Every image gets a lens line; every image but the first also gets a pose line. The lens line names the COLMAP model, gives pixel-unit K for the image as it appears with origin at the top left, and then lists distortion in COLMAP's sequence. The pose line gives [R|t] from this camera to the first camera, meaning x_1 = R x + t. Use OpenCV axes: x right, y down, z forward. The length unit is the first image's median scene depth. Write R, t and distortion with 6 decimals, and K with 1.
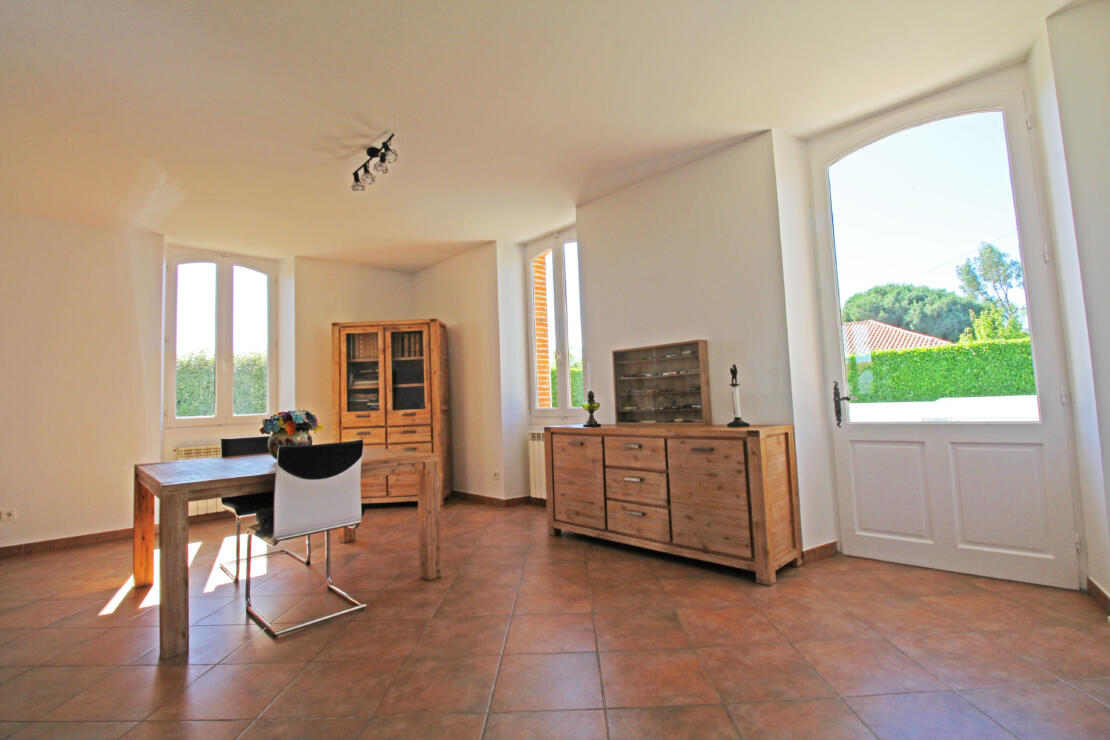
lens RADIAL K [[492.9, 0, 555.0], [0, 492.9, 370.0], [0, 0, 1]] dist [-0.001282, -0.000353]
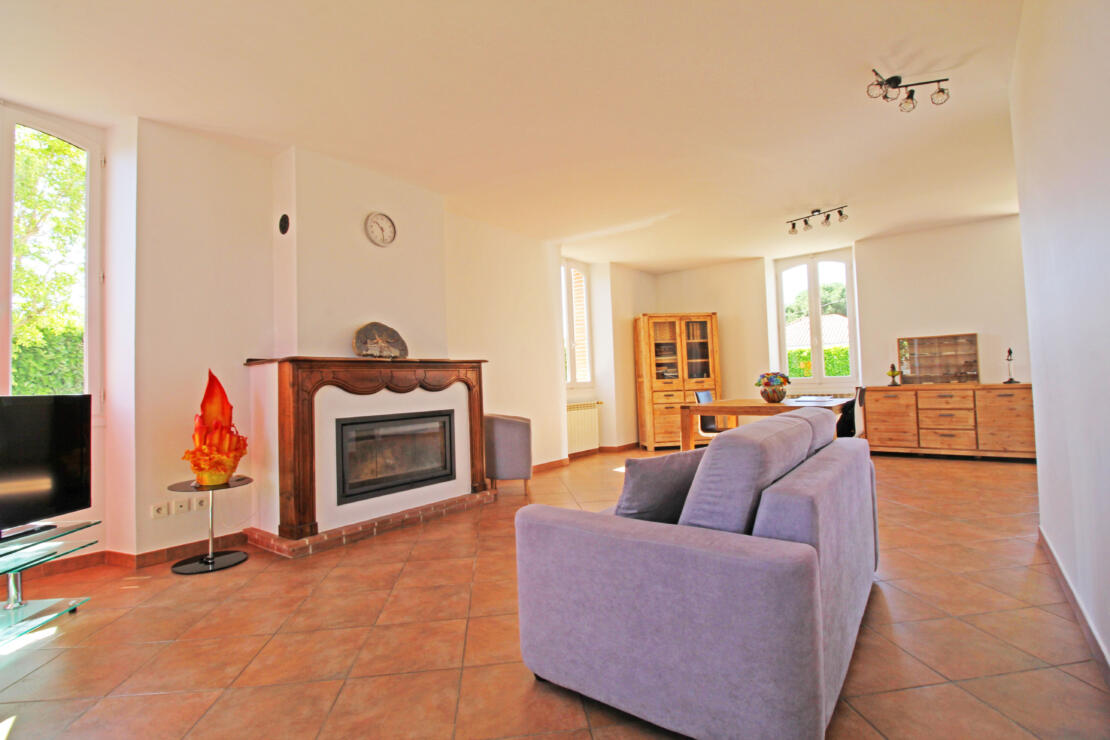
lens RADIAL K [[492.9, 0, 555.0], [0, 492.9, 370.0], [0, 0, 1]] dist [-0.001282, -0.000353]
pose [[0.989088, 0.008425, 0.147084, -1.332344], [-0.013082, 0.999442, 0.030723, 0.030283], [-0.146743, -0.032312, 0.988647, -0.441422]]
